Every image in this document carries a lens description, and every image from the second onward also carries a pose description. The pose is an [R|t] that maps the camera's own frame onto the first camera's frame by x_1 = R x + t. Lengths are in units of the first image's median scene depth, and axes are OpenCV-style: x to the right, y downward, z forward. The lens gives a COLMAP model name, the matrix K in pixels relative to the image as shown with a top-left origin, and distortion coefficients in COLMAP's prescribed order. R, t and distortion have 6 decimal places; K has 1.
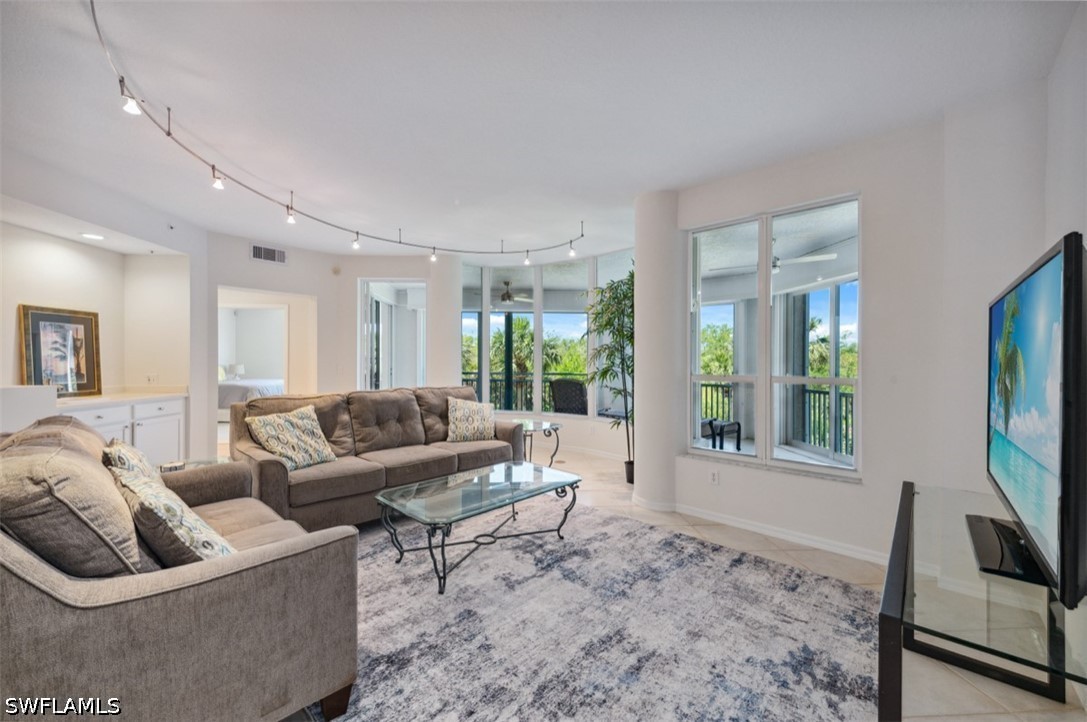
lens RADIAL K [[424.0, 0, 540.2], [0, 424.0, 364.2], [0, 0, 1]] dist [0.030631, -0.000035]
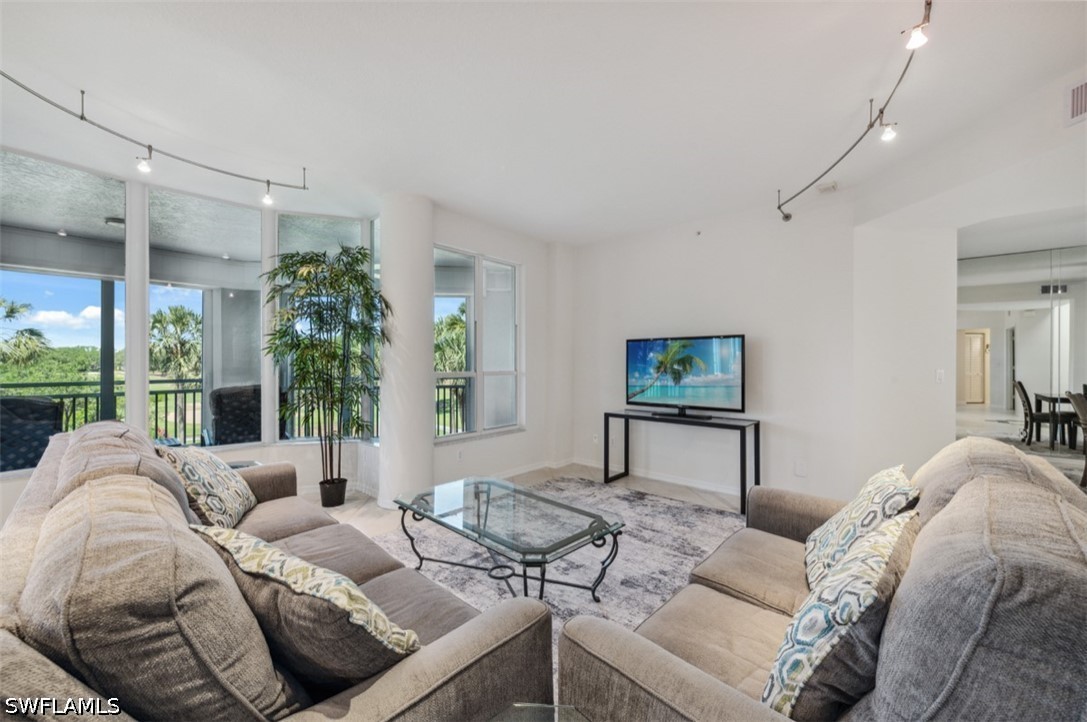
lens RADIAL K [[406.6, 0, 543.5], [0, 406.6, 361.0], [0, 0, 1]] dist [-0.000289, -0.000013]
pose [[0.003931, 0.004109, 0.999984, -1.392178], [0.002132, 0.999989, -0.004117, -0.006916], [-0.999990, 0.002149, 0.003922, 1.348125]]
